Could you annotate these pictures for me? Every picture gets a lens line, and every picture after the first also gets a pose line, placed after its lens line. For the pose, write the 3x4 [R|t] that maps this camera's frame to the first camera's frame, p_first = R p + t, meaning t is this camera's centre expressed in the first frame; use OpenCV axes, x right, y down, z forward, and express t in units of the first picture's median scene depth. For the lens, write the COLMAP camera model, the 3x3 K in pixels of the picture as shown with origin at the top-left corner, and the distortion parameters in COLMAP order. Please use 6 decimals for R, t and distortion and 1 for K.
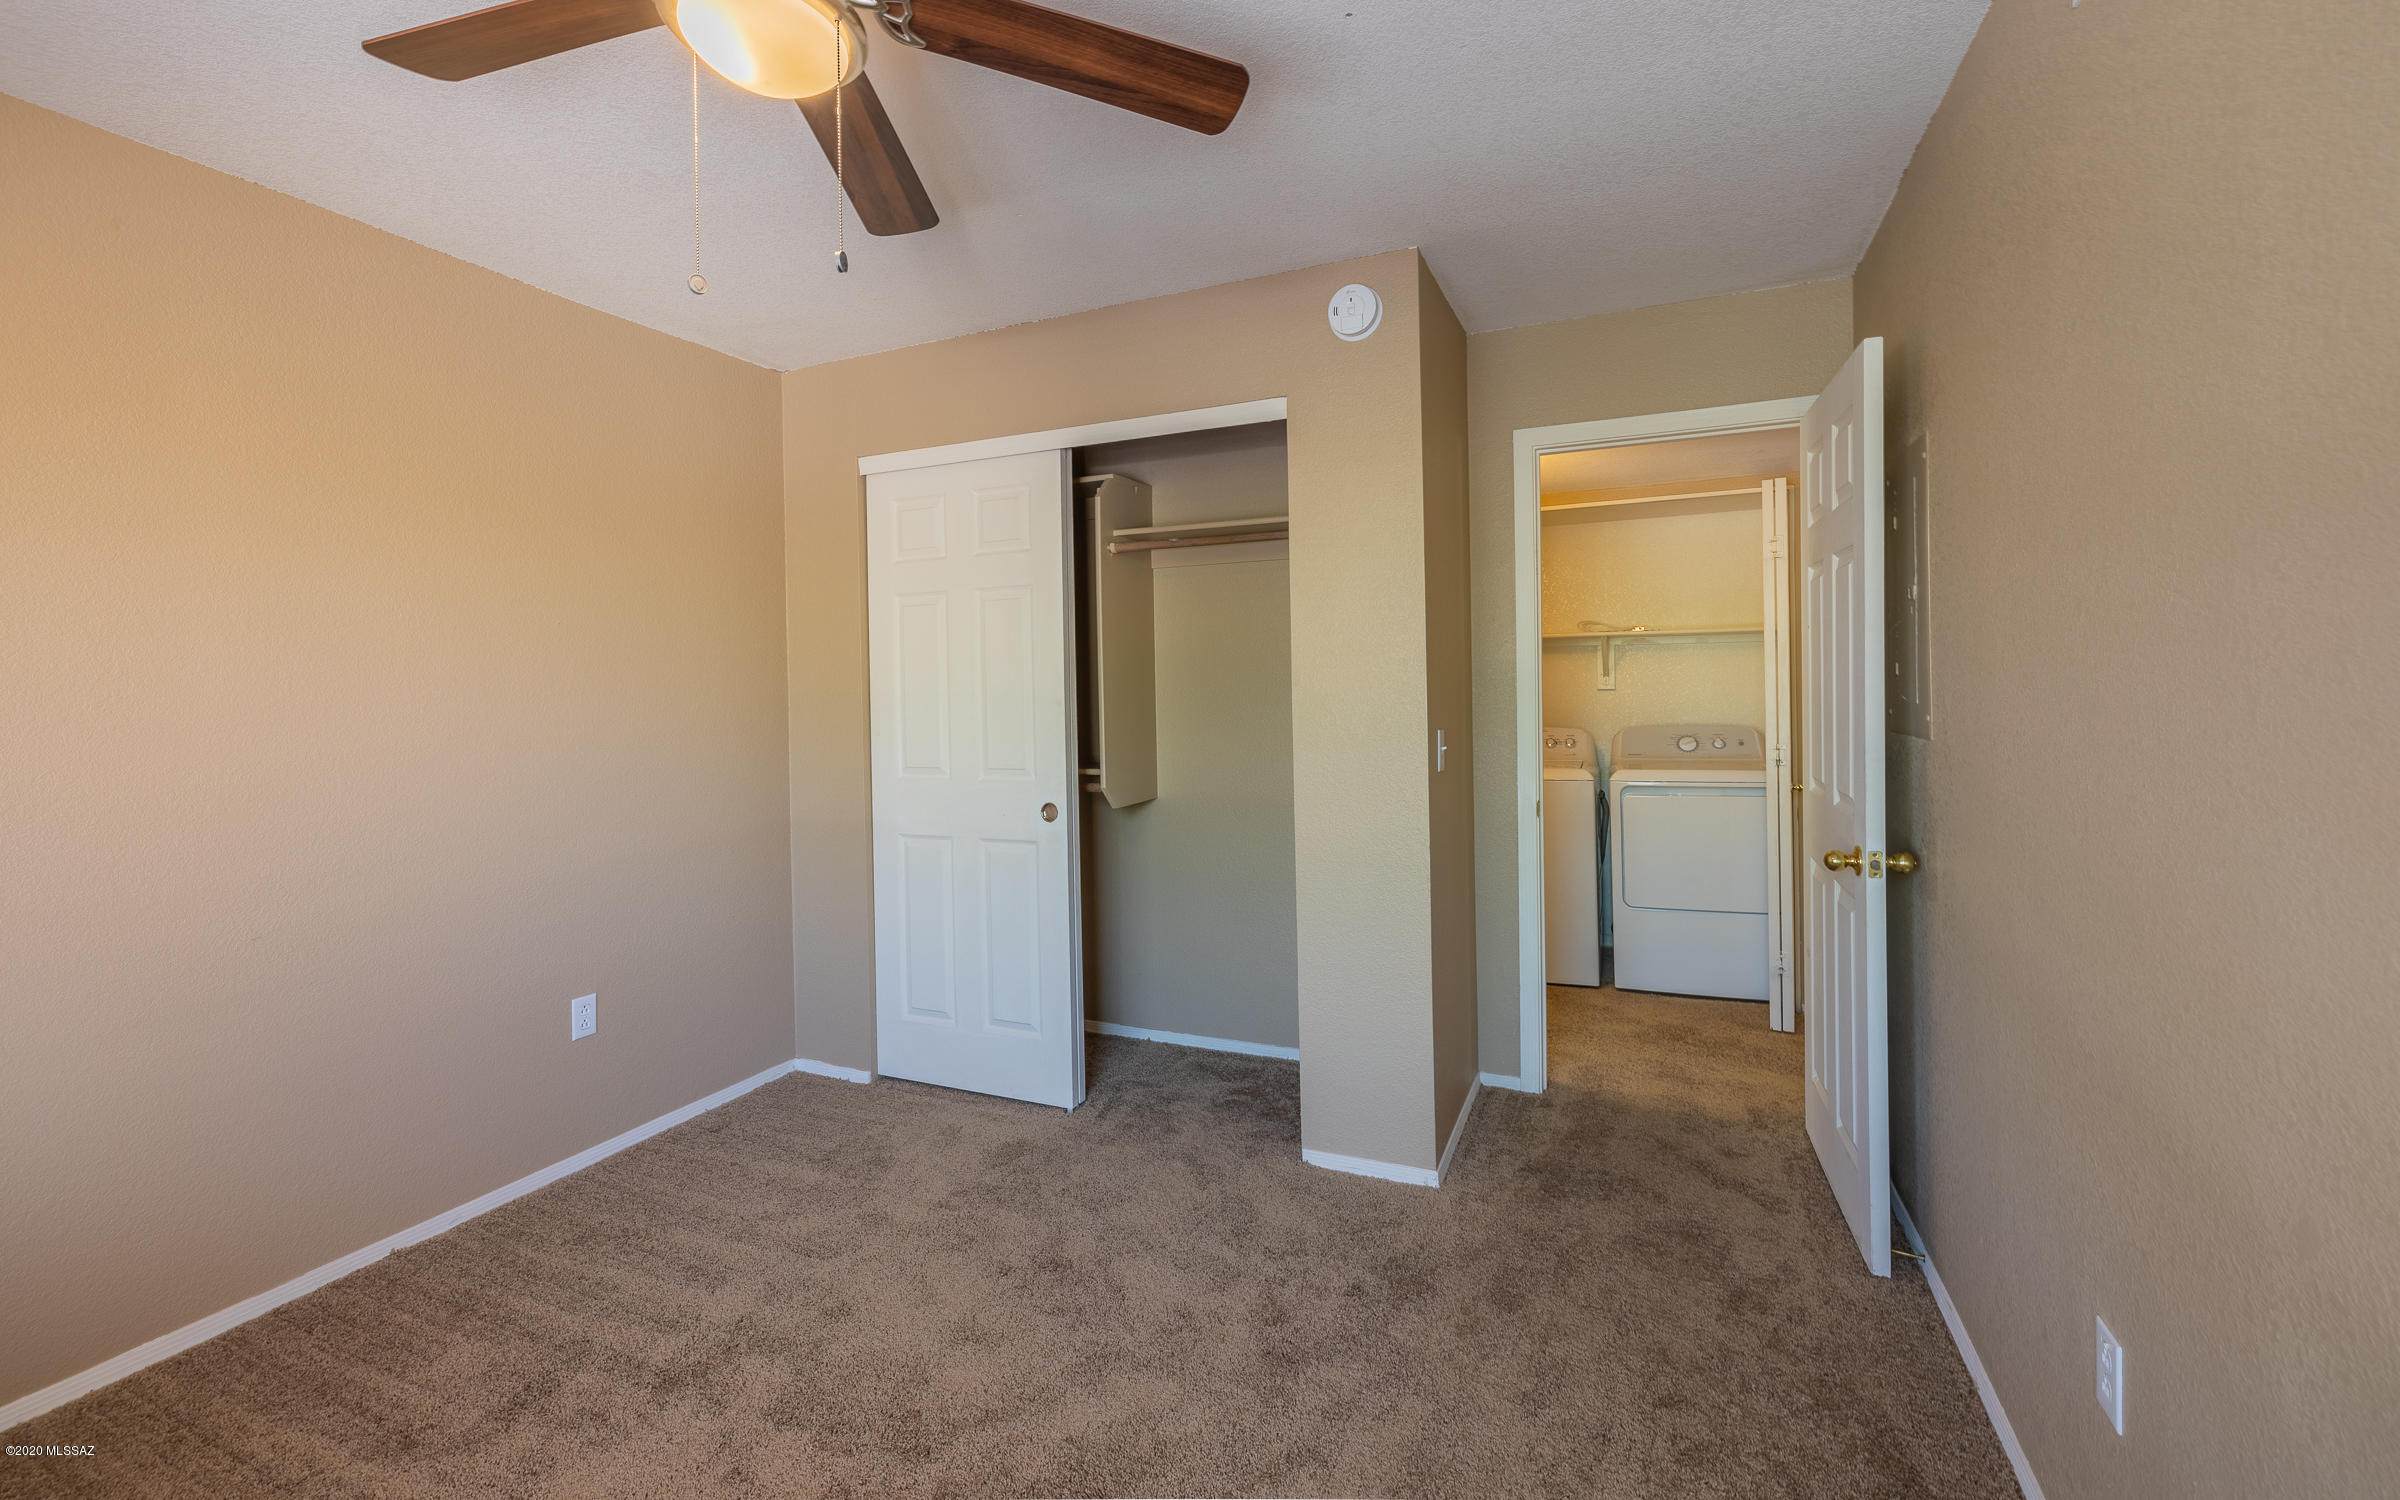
lens RADIAL K [[1024.6, 0, 1197.4], [0, 1024.6, 717.8], [0, 0, 1]] dist [0.001809, 0.000073]
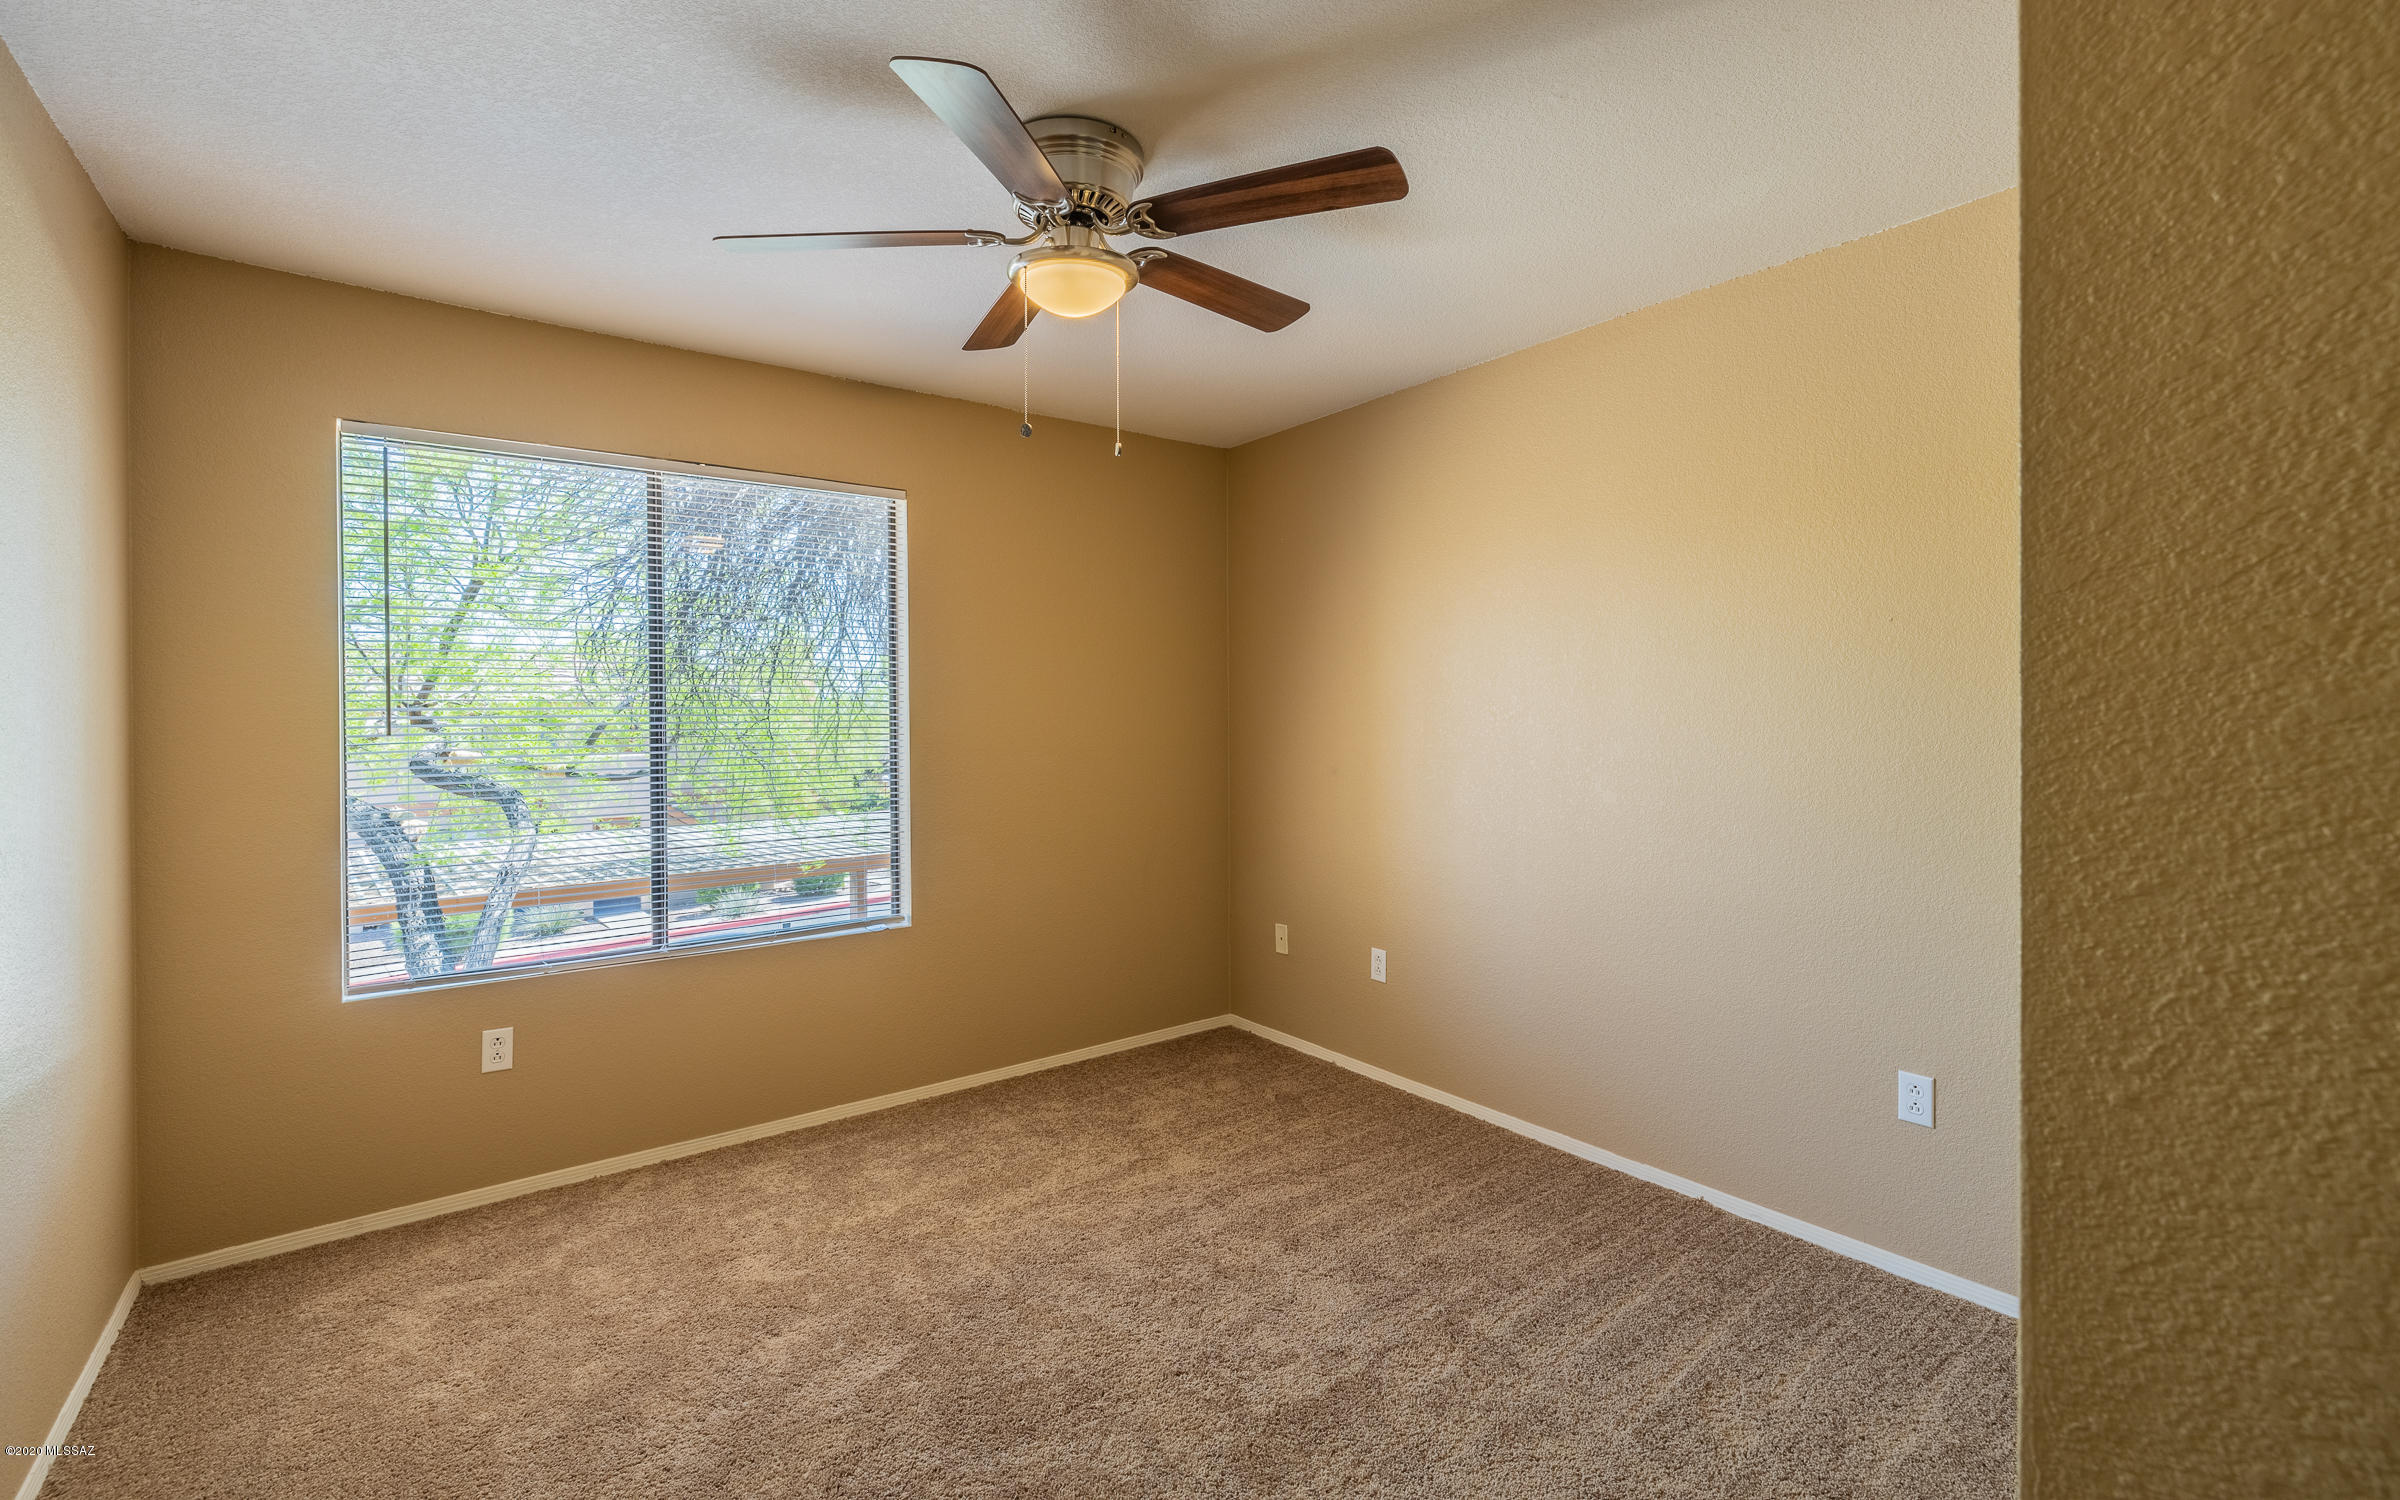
lens RADIAL K [[1028.9, 0, 1207.5], [0, 1028.9, 708.0], [0, 0, 1]] dist [0.000863, 0.000025]
pose [[-0.480836, 0.008932, -0.876765, 0.491099], [-0.008102, 0.999860, 0.014630, -0.031244], [0.876773, 0.014138, -0.480697, 1.131250]]
